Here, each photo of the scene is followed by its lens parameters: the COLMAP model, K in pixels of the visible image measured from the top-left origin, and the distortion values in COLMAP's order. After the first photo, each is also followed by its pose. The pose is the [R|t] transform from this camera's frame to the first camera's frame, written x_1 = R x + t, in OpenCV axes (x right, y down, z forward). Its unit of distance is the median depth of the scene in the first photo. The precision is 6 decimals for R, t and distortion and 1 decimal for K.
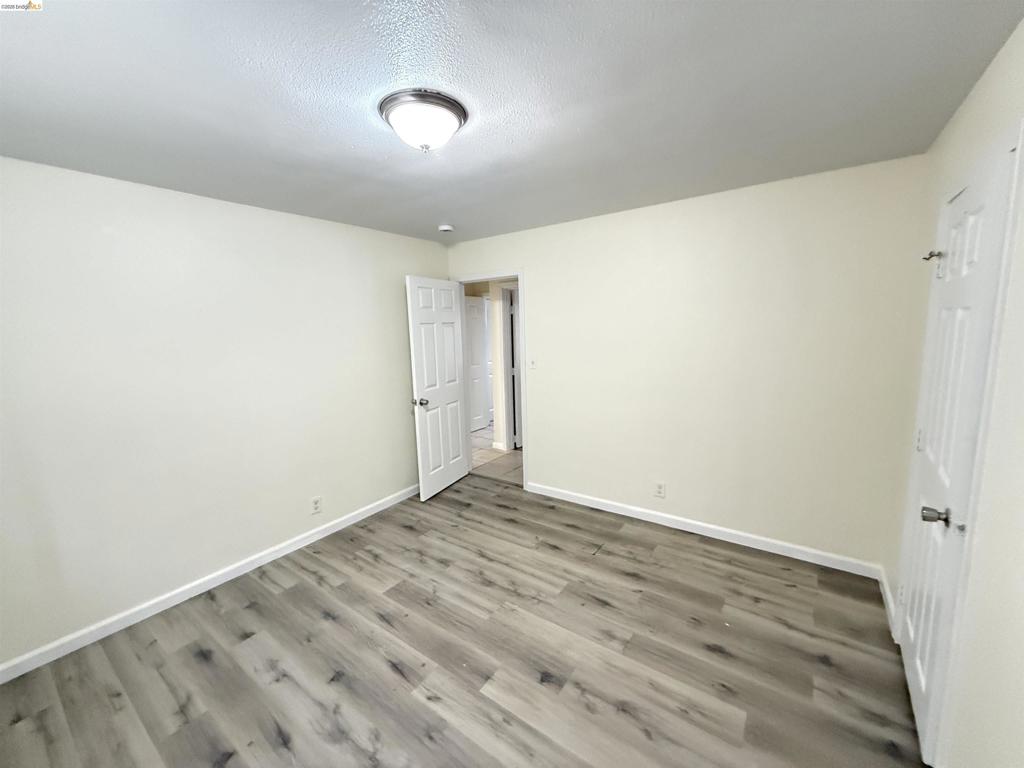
lens RADIAL K [[409.2, 0, 508.6], [0, 409.2, 383.0], [0, 0, 1]] dist [-0.001119, -0.000063]
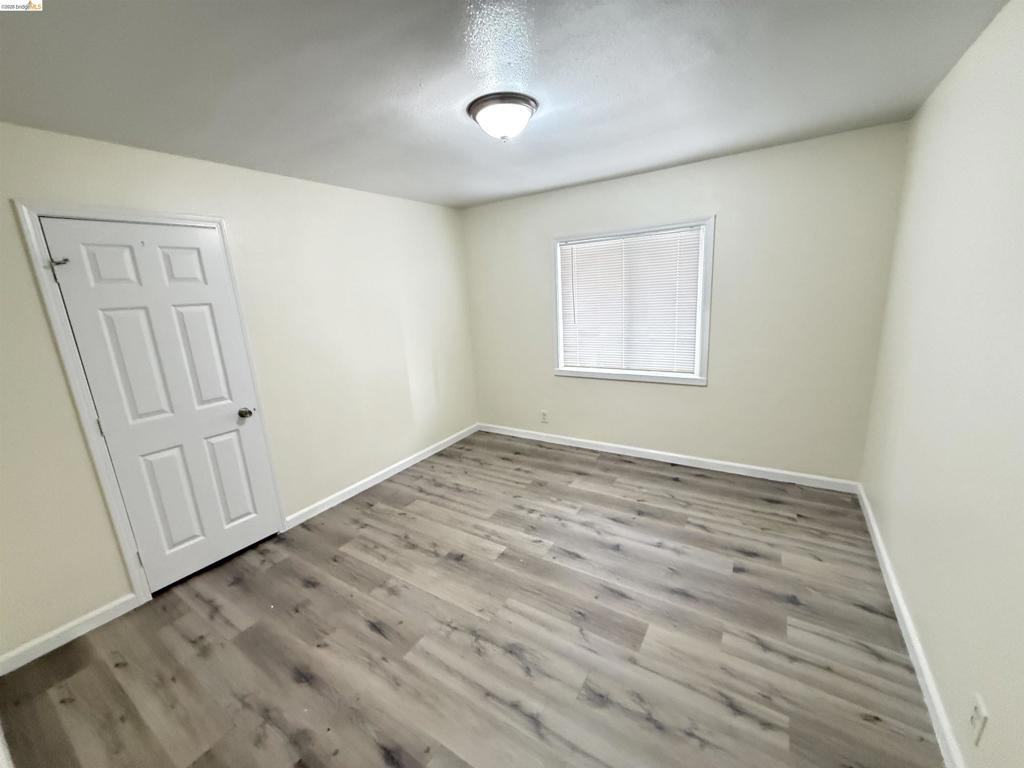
lens RADIAL K [[409.2, 0, 508.6], [0, 409.2, 383.0], [0, 0, 1]] dist [-0.001119, -0.000063]
pose [[-0.994664, 0.099876, -0.025838, -0.077742], [0.083862, 0.928657, 0.361335, -0.235661], [0.060083, 0.357240, -0.932078, 1.703313]]
